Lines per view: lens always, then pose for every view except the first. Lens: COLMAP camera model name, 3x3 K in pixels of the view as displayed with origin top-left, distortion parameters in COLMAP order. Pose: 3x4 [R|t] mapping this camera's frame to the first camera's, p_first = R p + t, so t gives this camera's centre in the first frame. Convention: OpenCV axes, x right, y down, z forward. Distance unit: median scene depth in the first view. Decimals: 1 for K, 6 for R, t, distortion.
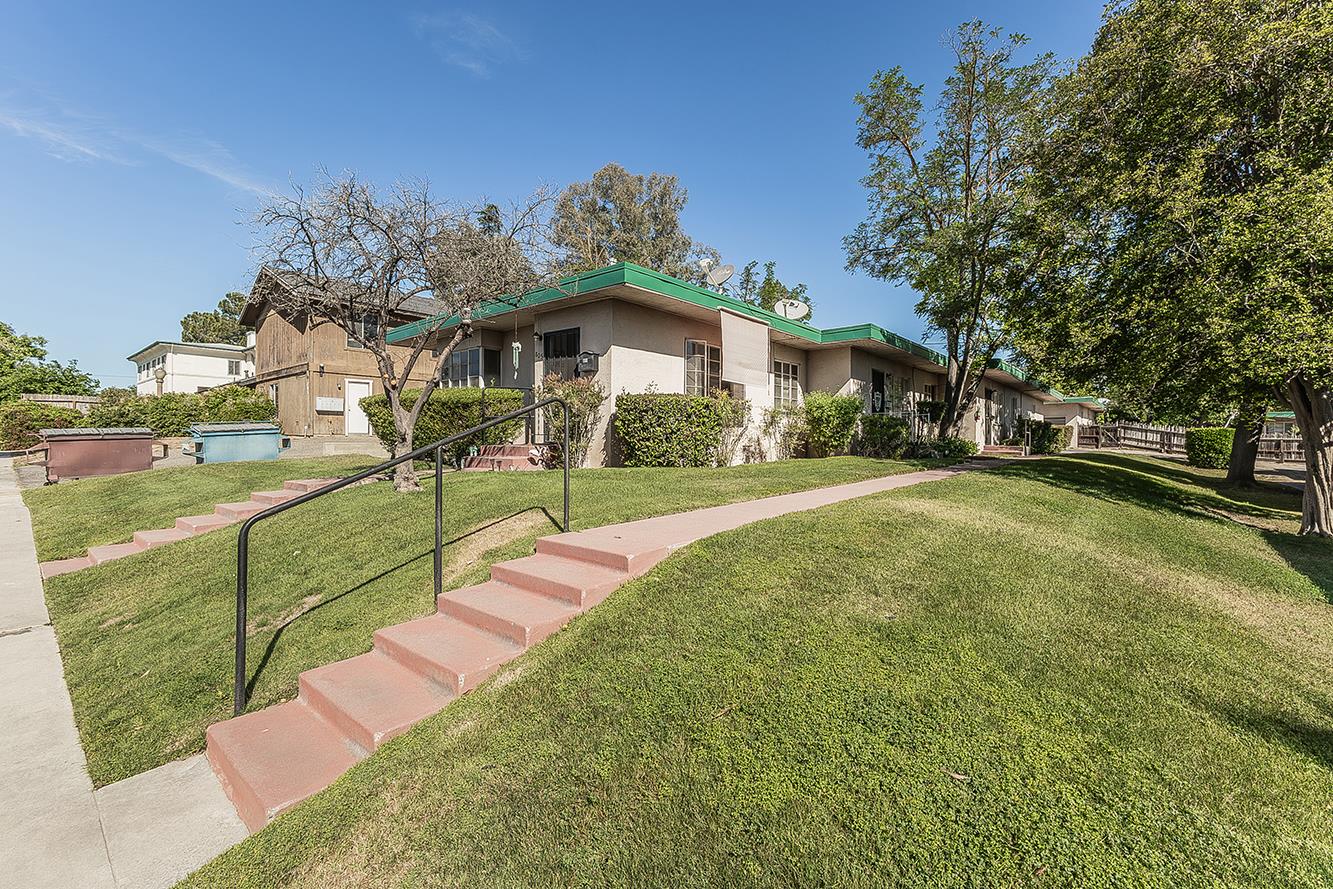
lens RADIAL K [[561.3, 0, 669.4], [0, 561.3, 439.3], [0, 0, 1]] dist [-0.000015, -0.000042]
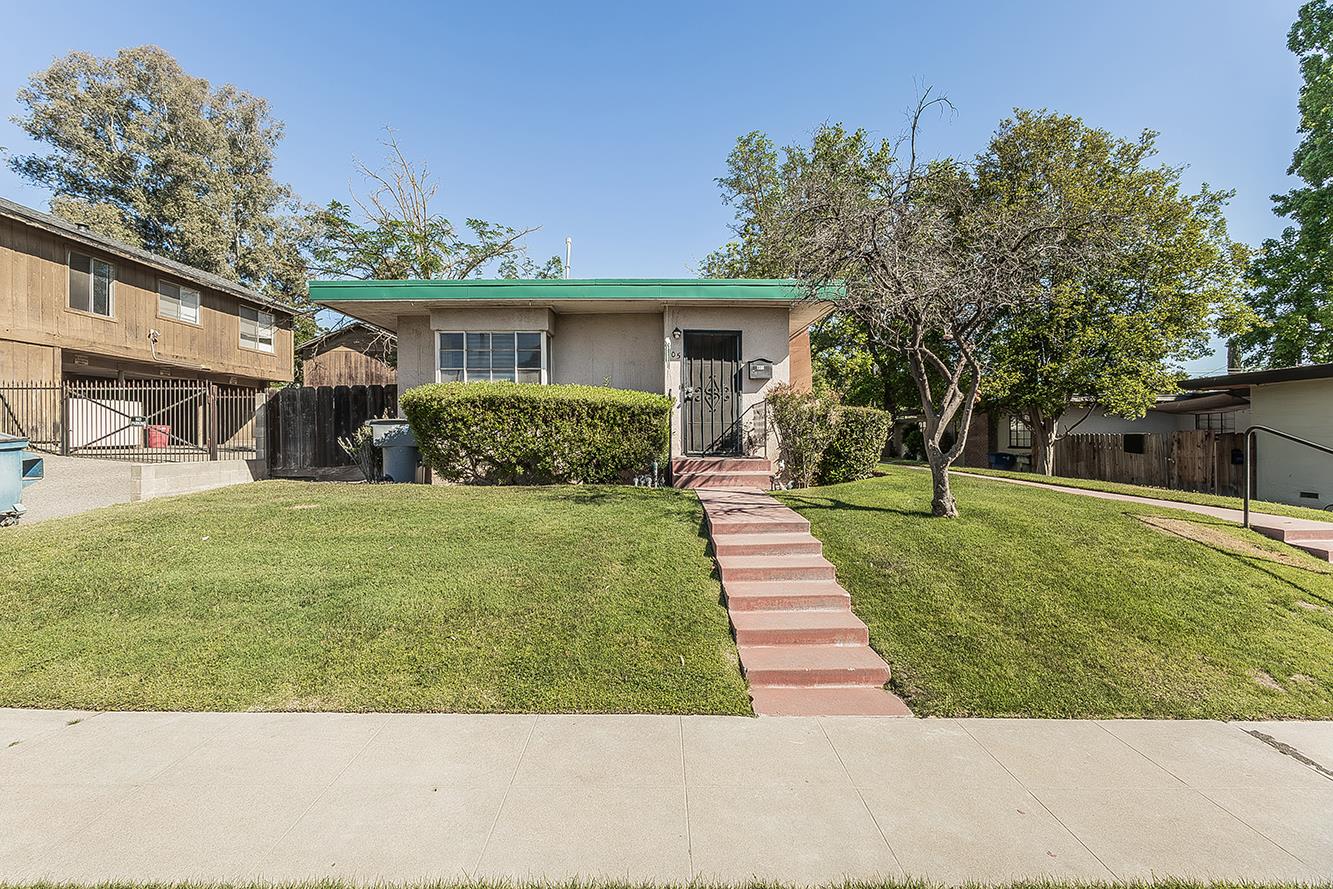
lens RADIAL K [[561.3, 0, 671.0], [0, 561.3, 445.0], [0, 0, 1]] dist [-0.000015, -0.000042]
pose [[0.740957, -0.018445, 0.671299, -0.805250], [0.007375, 0.999786, 0.019331, -0.024998], [-0.671512, -0.009373, 0.740934, 0.348876]]
